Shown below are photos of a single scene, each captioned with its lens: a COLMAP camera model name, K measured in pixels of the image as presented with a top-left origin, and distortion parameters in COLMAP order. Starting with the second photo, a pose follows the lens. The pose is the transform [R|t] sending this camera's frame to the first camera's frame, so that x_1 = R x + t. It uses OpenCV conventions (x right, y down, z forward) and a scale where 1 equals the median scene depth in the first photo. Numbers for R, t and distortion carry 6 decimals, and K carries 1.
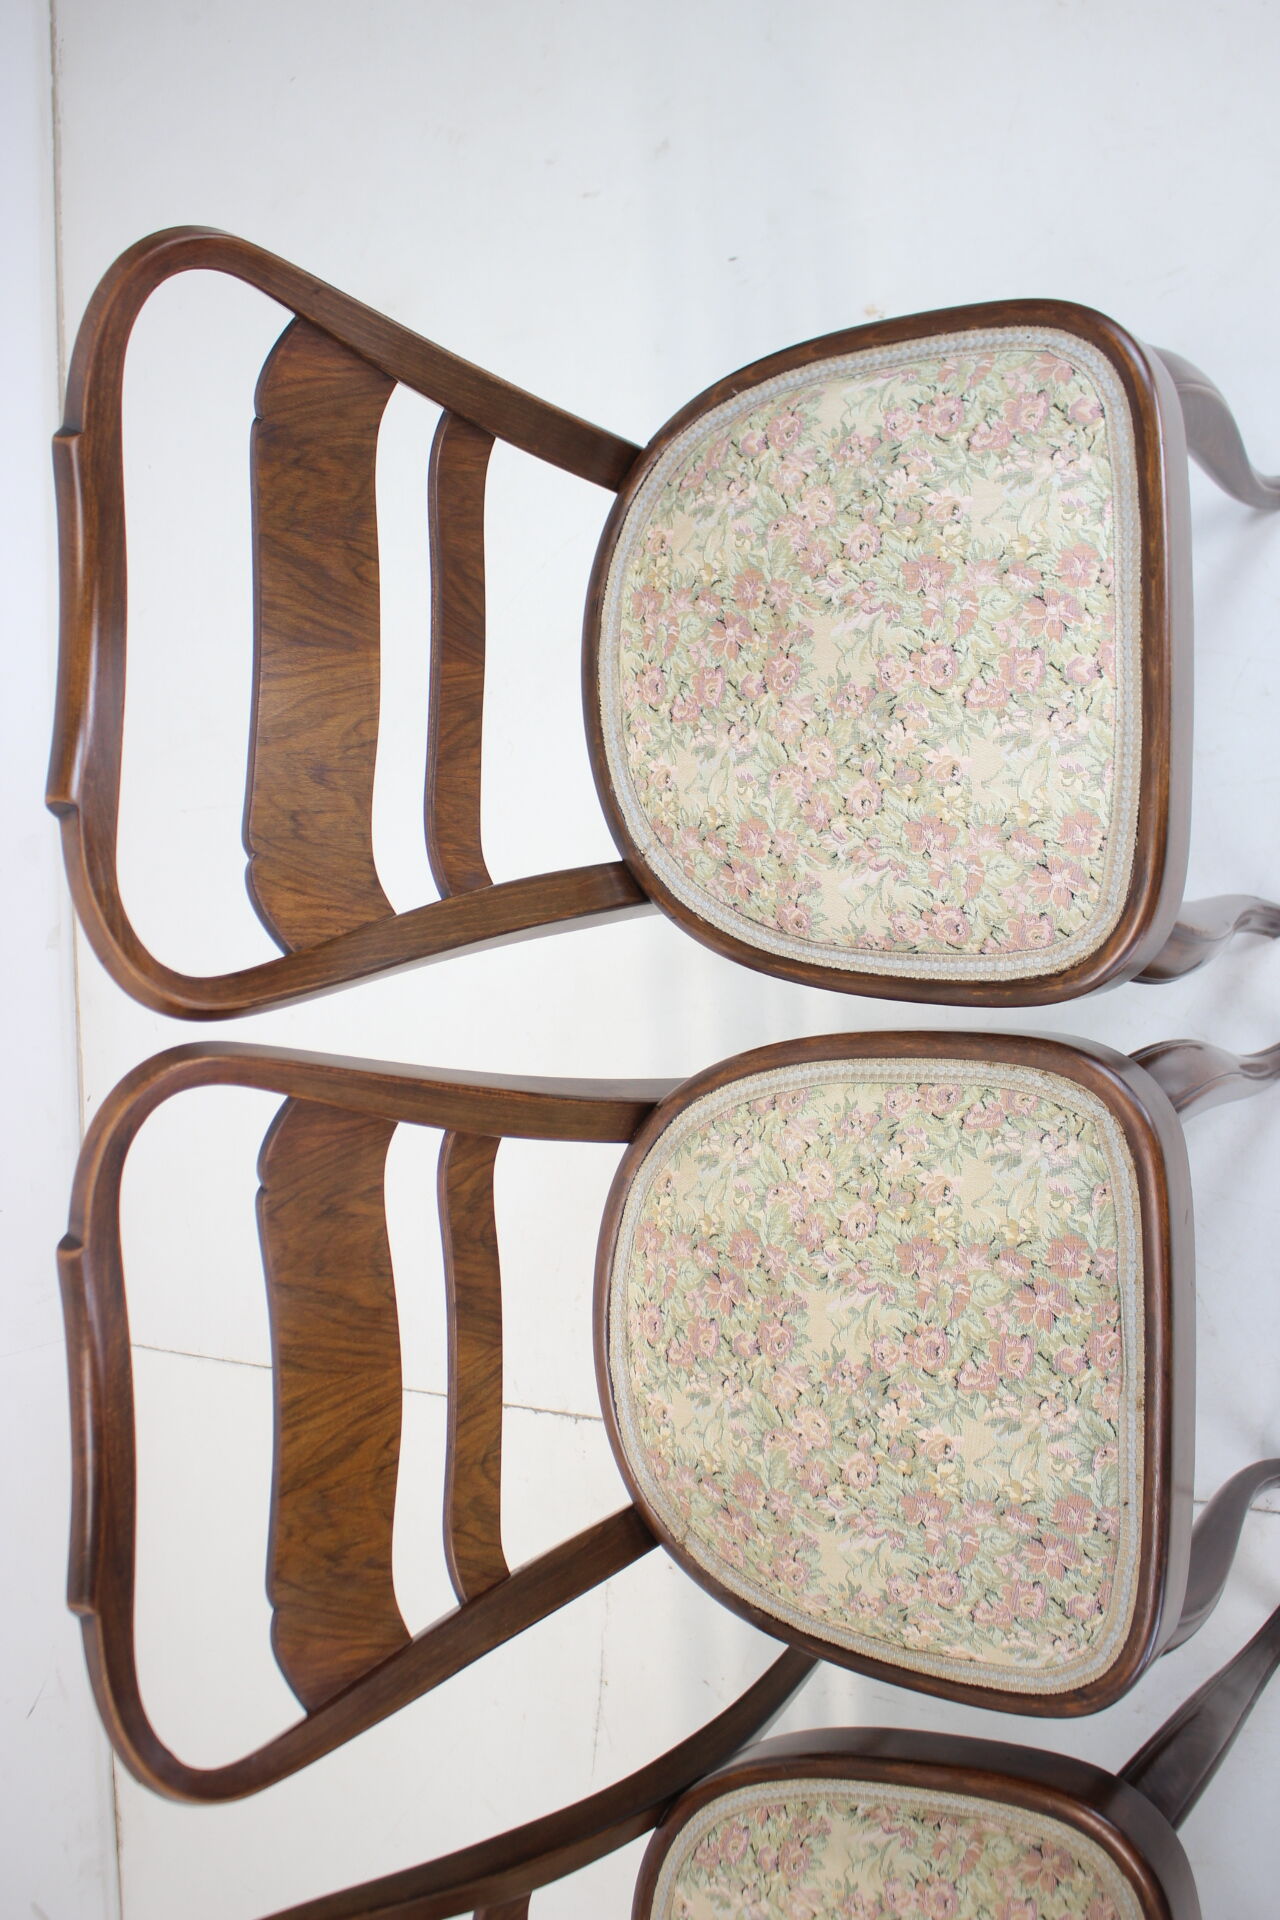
lens RADIAL K [[1873.0, 0, 658.7], [0, 1873.0, 963.5], [0, 0, 1]] dist [-0.074146, 0.000000]
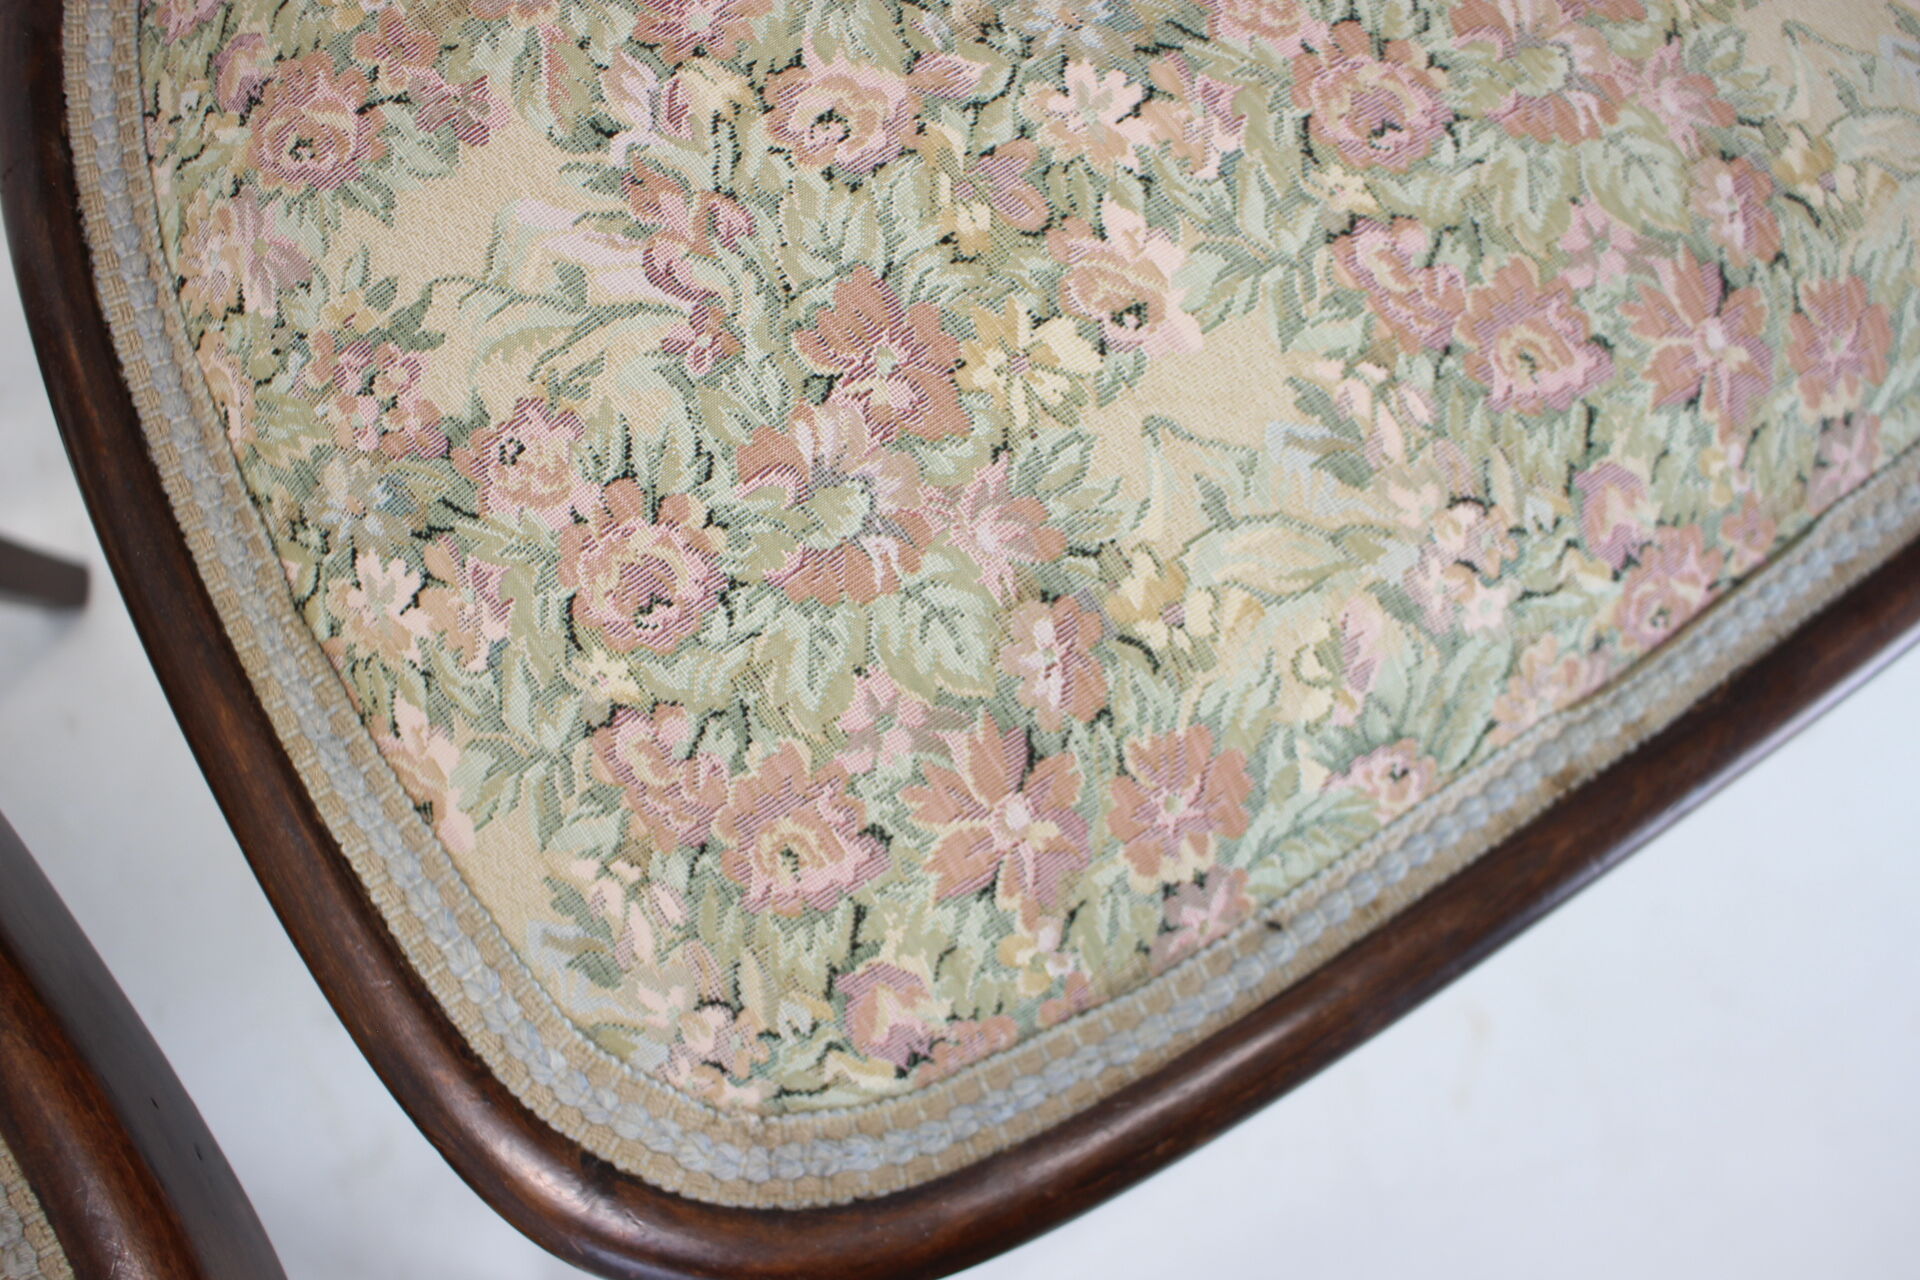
lens RADIAL K [[1873.0, 0, 961.5], [0, 1873.0, 654.4], [0, 0, 1]] dist [-0.074146, 0.000000]
pose [[0.426138, 0.832906, 0.353093, 0.086976], [-0.829816, 0.515326, -0.214114, 0.370278], [-0.360295, -0.201760, 0.910758, 0.742981]]
